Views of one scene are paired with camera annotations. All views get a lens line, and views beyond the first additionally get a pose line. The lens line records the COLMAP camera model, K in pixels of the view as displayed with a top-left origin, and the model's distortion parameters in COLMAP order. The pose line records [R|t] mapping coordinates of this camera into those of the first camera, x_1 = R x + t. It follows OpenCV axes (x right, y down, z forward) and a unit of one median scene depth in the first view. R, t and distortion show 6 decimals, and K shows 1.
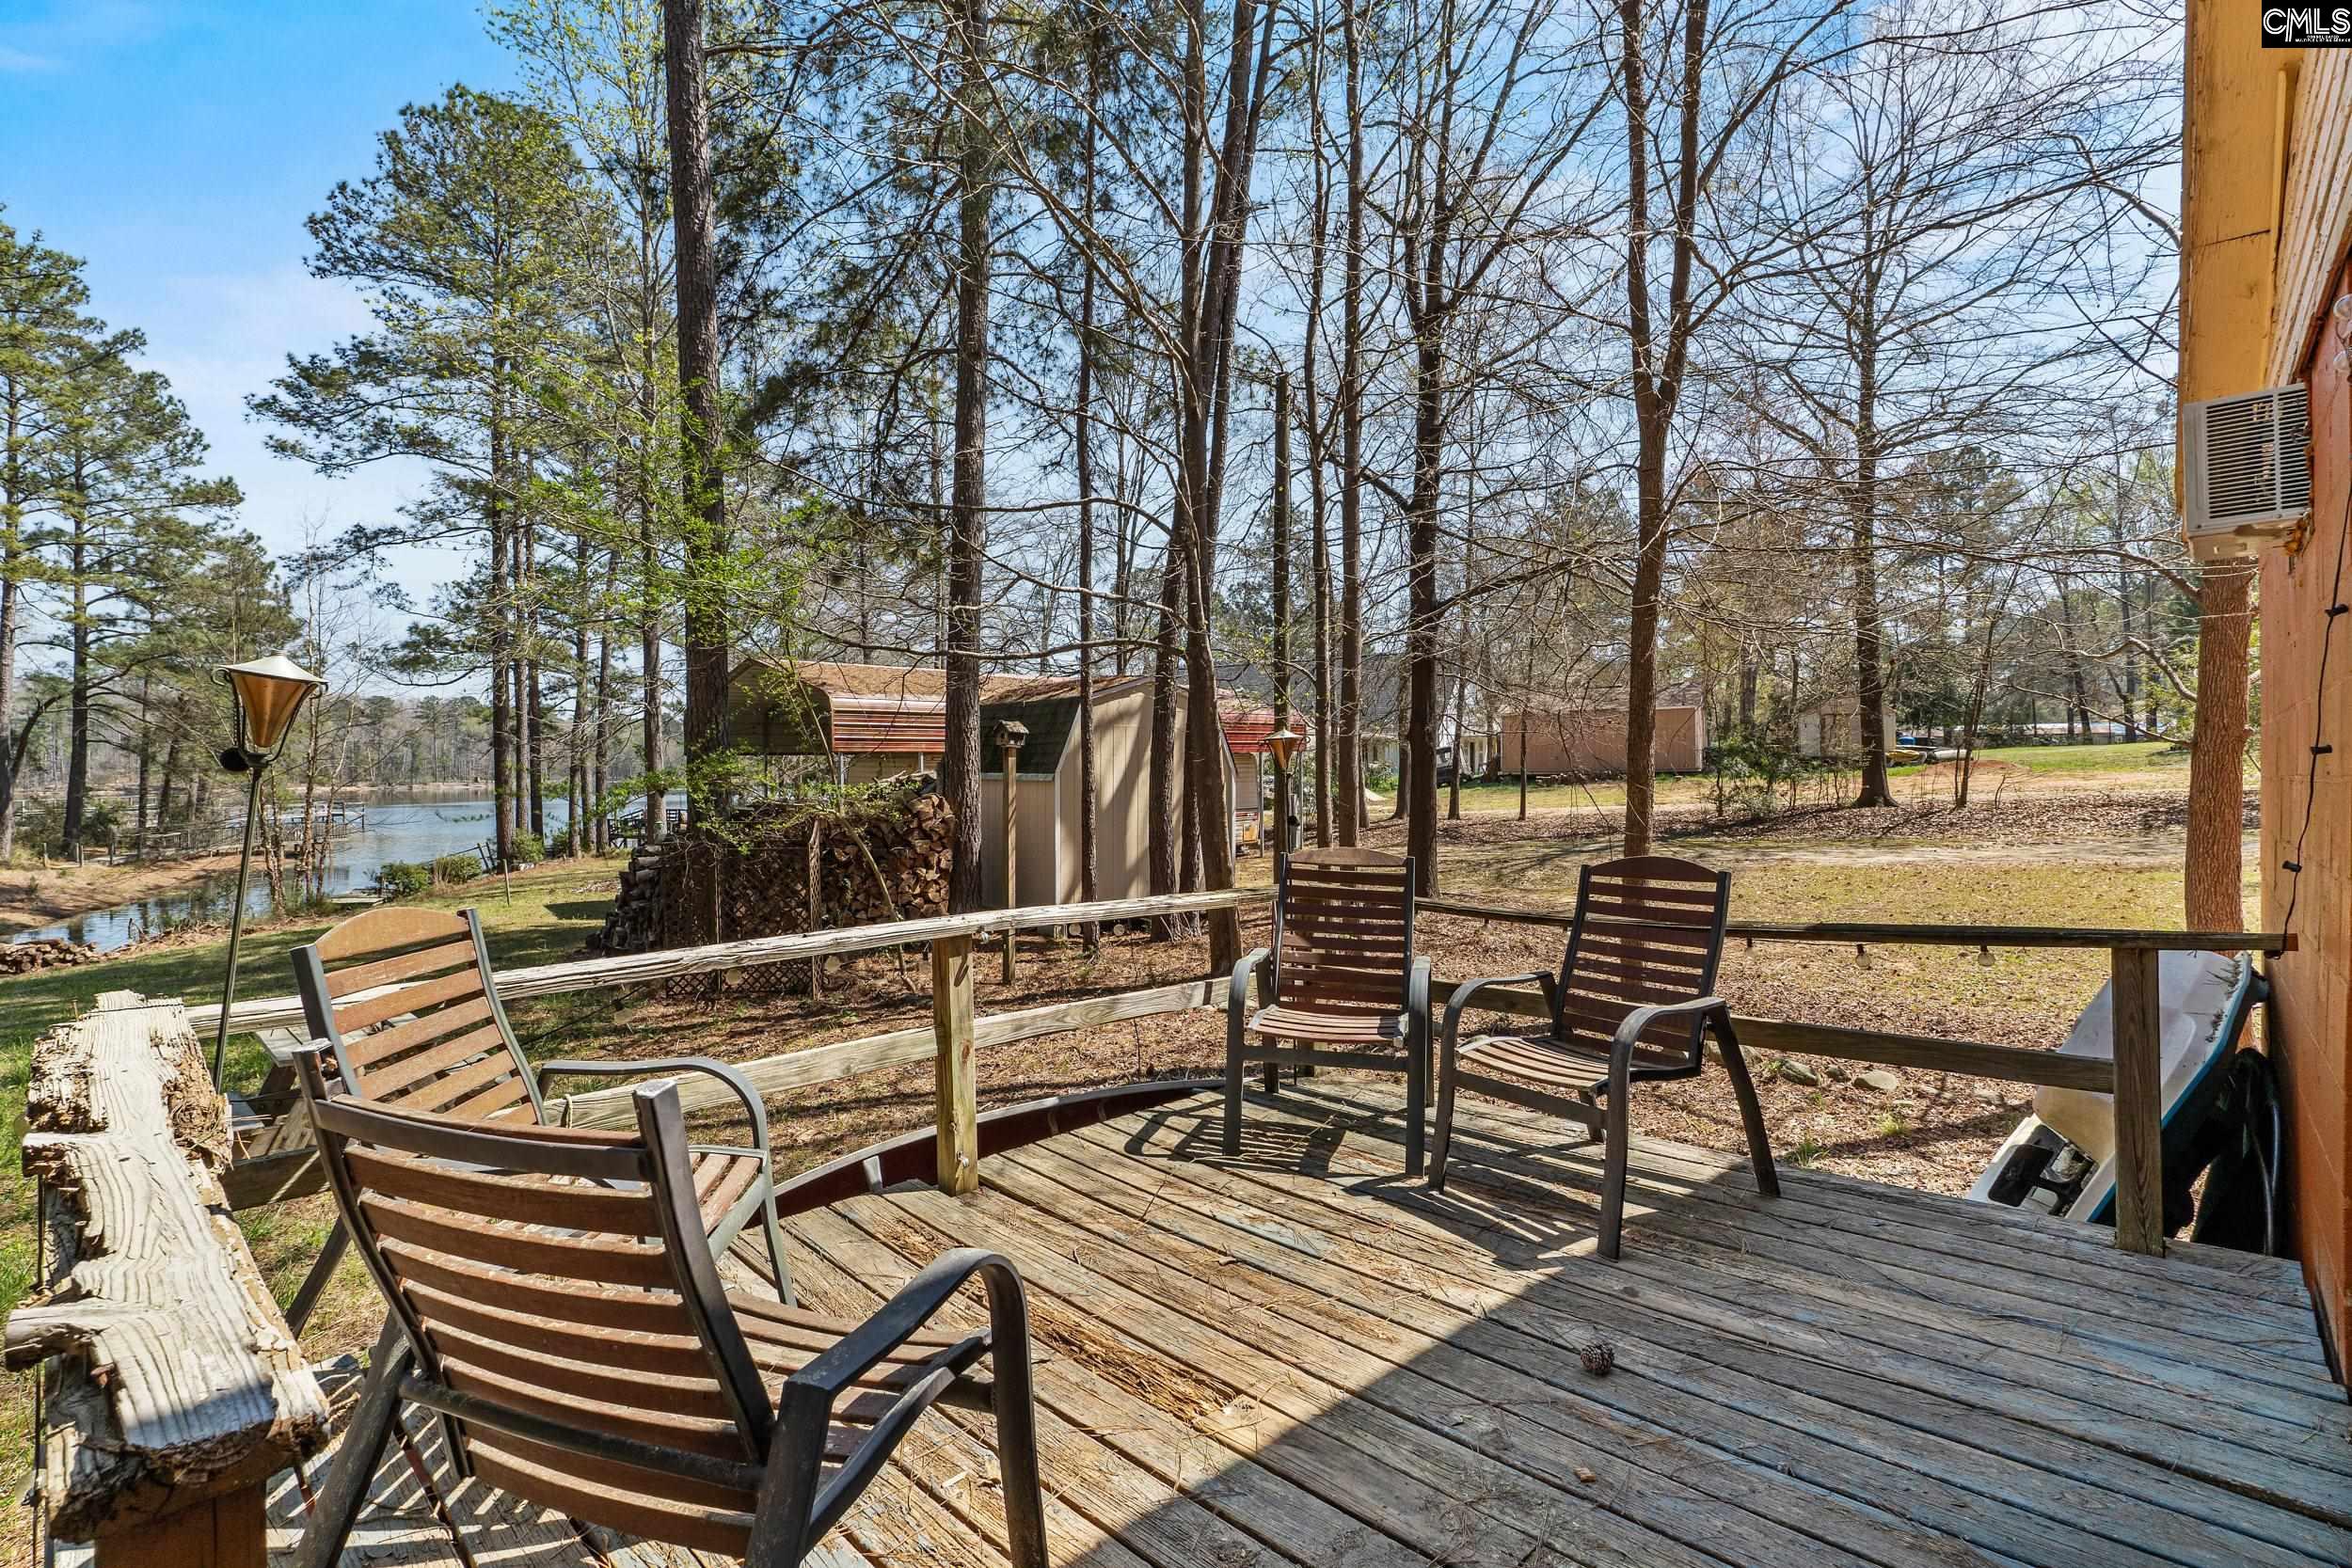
lens RADIAL K [[1102.2, 0, 1177.7], [0, 1102.2, 770.8], [0, 0, 1]] dist [-0.004488, -0.000194]
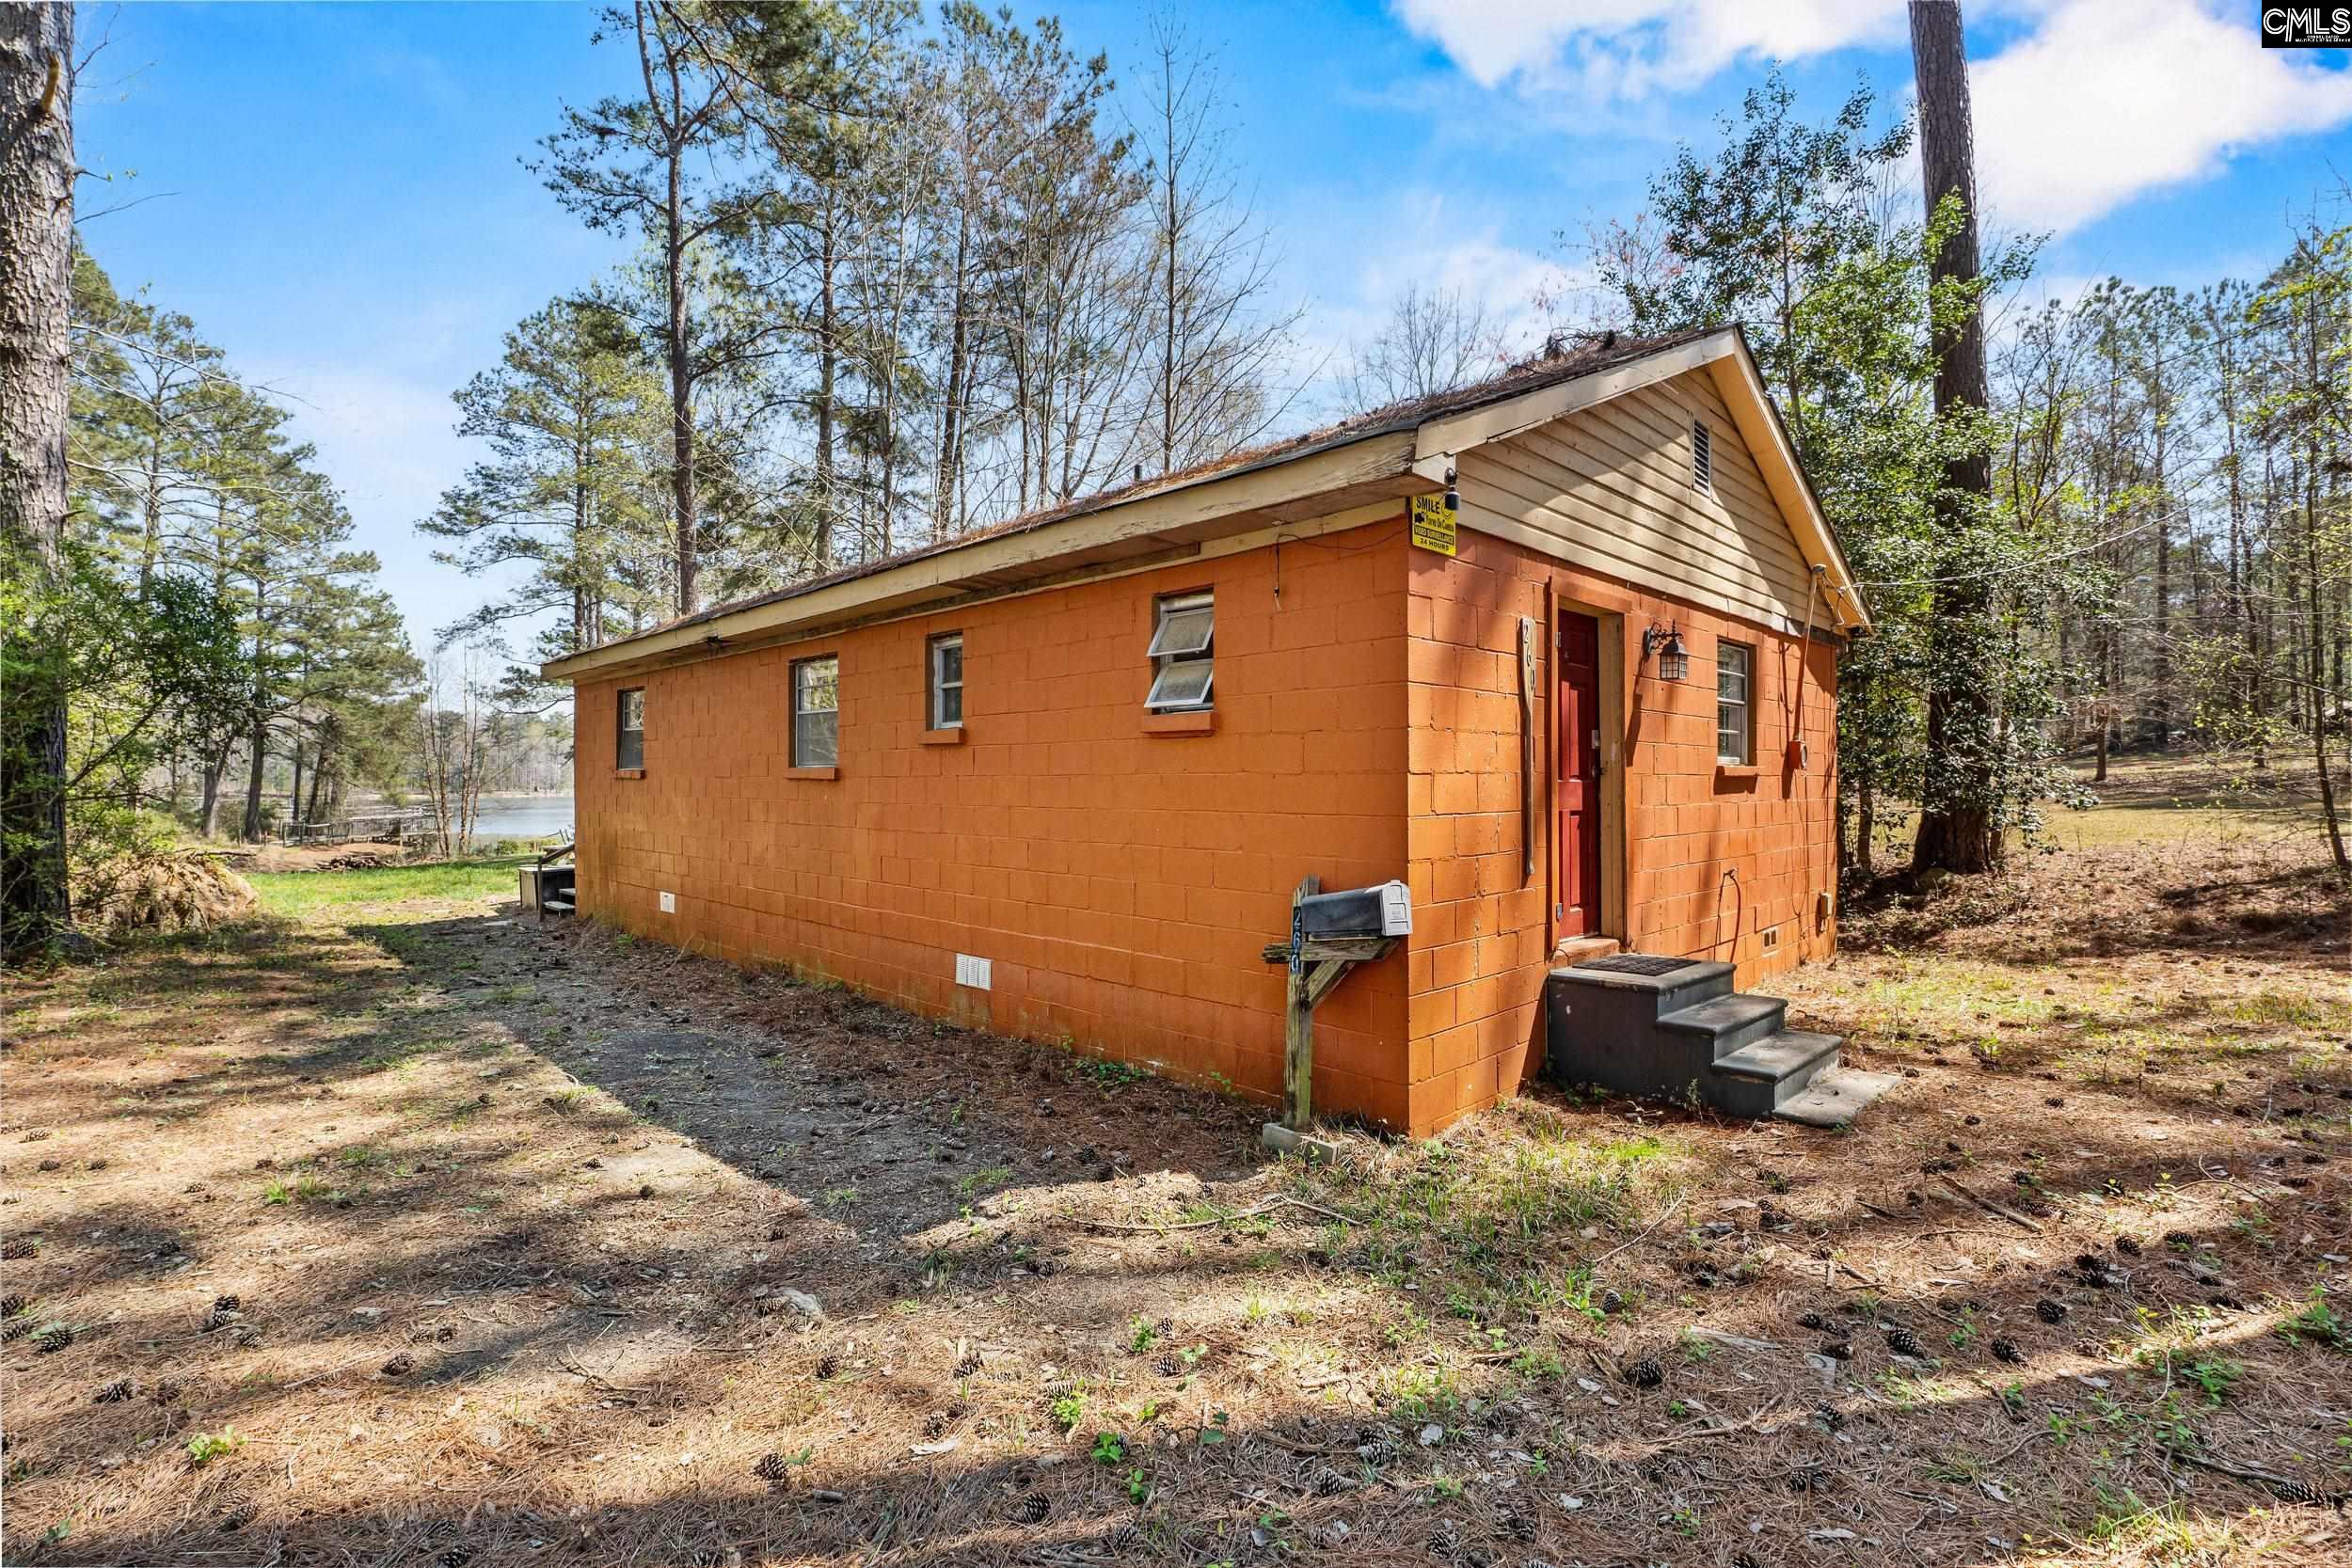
lens RADIAL K [[1102.2, 0, 1173.1], [0, 1102.2, 780.7], [0, 0, 1]] dist [-0.004488, -0.000194]
pose [[0.999185, 0.006178, -0.039900, 0.152118], [-0.006331, 0.999973, -0.003715, 0.004511], [0.039876, 0.003964, 0.999197, -0.287283]]
